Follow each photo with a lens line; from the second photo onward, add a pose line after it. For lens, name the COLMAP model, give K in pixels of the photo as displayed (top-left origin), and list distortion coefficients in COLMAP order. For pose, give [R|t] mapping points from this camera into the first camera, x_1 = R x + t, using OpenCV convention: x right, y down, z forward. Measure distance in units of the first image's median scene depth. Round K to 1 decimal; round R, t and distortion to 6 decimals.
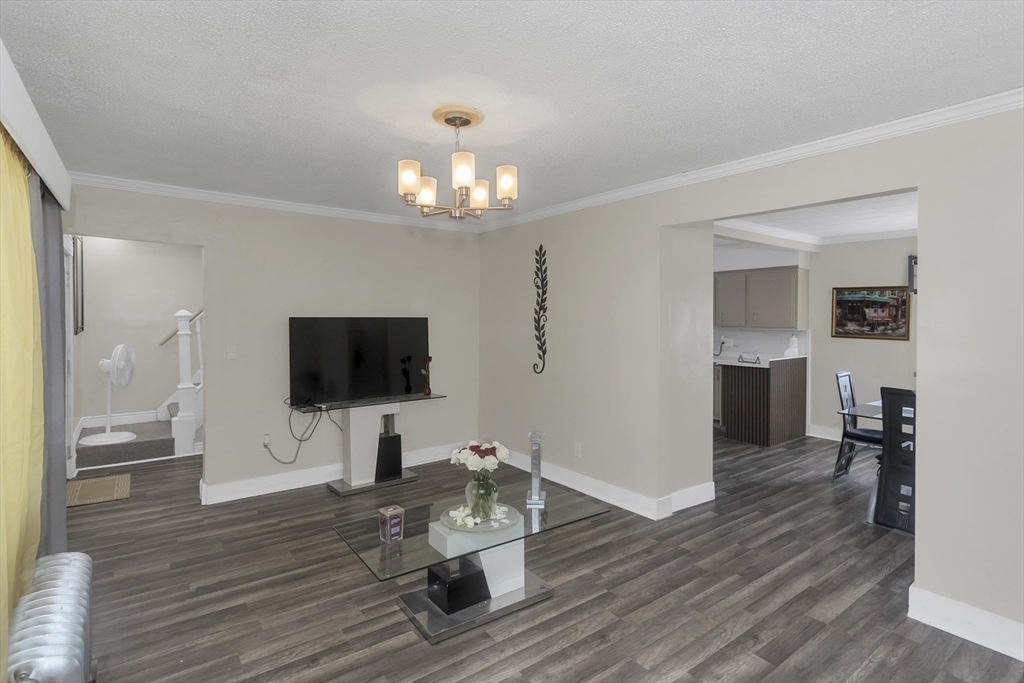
lens RADIAL K [[512.1, 0, 493.9], [0, 512.1, 320.7], [0, 0, 1]] dist [0.023884, -0.000005]
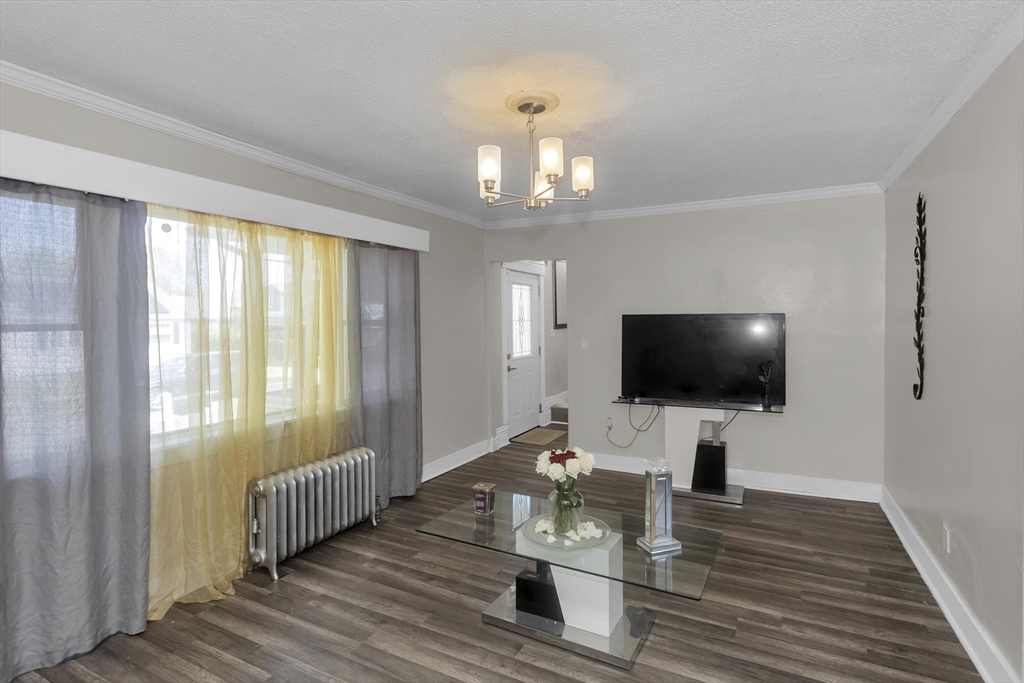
lens RADIAL K [[491.8, 0, 524.8], [0, 491.8, 323.8], [0, 0, 1]] dist [-0.002547, 0.000148]
pose [[0.455741, -0.006753, -0.890087, 0.406625], [0.007132, 0.999967, -0.003935, 0.014524], [0.890084, -0.004555, 0.455774, 0.314497]]
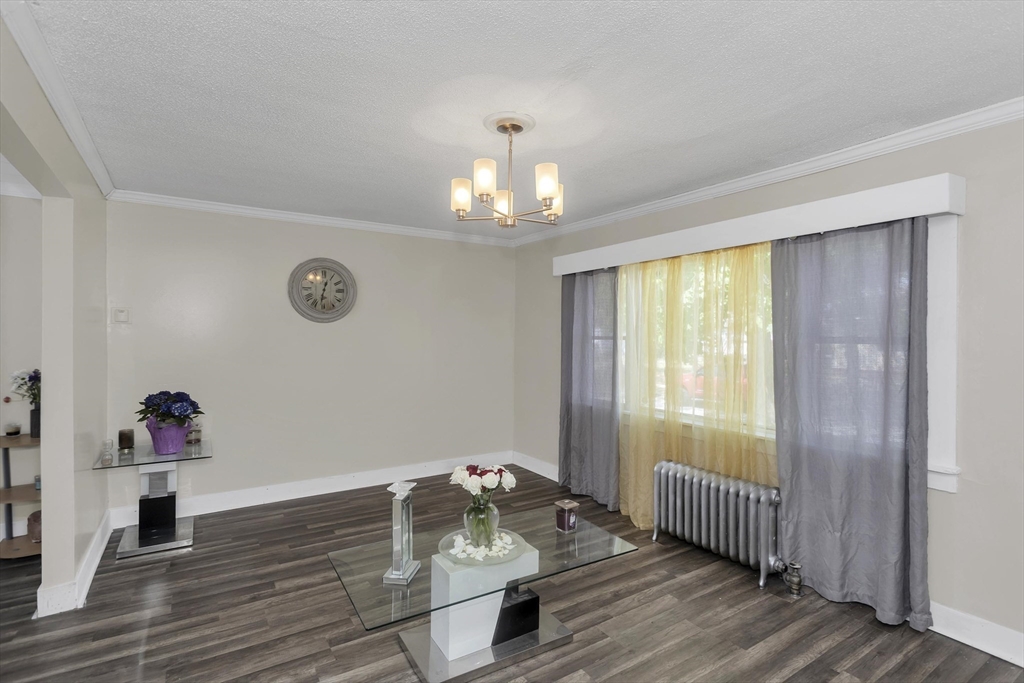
lens RADIAL K [[480.9, 0, 497.3], [0, 480.9, 338.5], [0, 0, 1]] dist [0.002182, 0.000189]
pose [[-0.997945, -0.006909, 0.063695, -0.059661], [-0.006020, 0.999882, 0.014139, 0.000437], [-0.063786, 0.013727, -0.997869, 1.058641]]
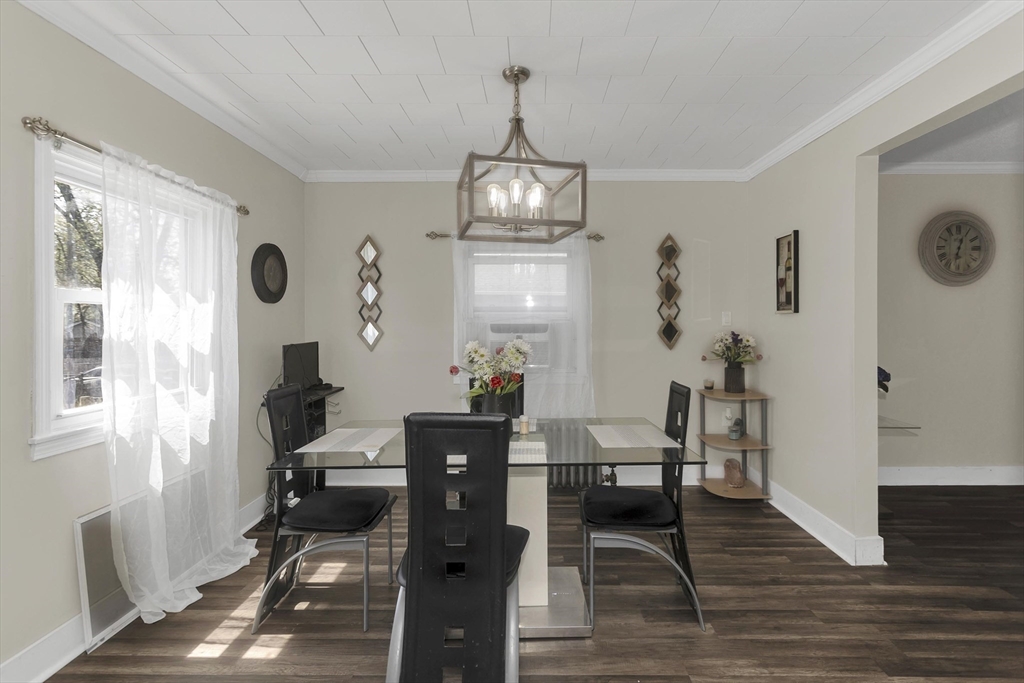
lens RADIAL K [[491.8, 0, 524.8], [0, 491.8, 323.8], [0, 0, 1]] dist [-0.002547, 0.000148]
pose [[-0.817232, -0.004367, 0.576292, 0.457845], [0.003164, 0.999922, 0.012064, 0.035648], [-0.576300, 0.011683, -0.817155, 1.232417]]
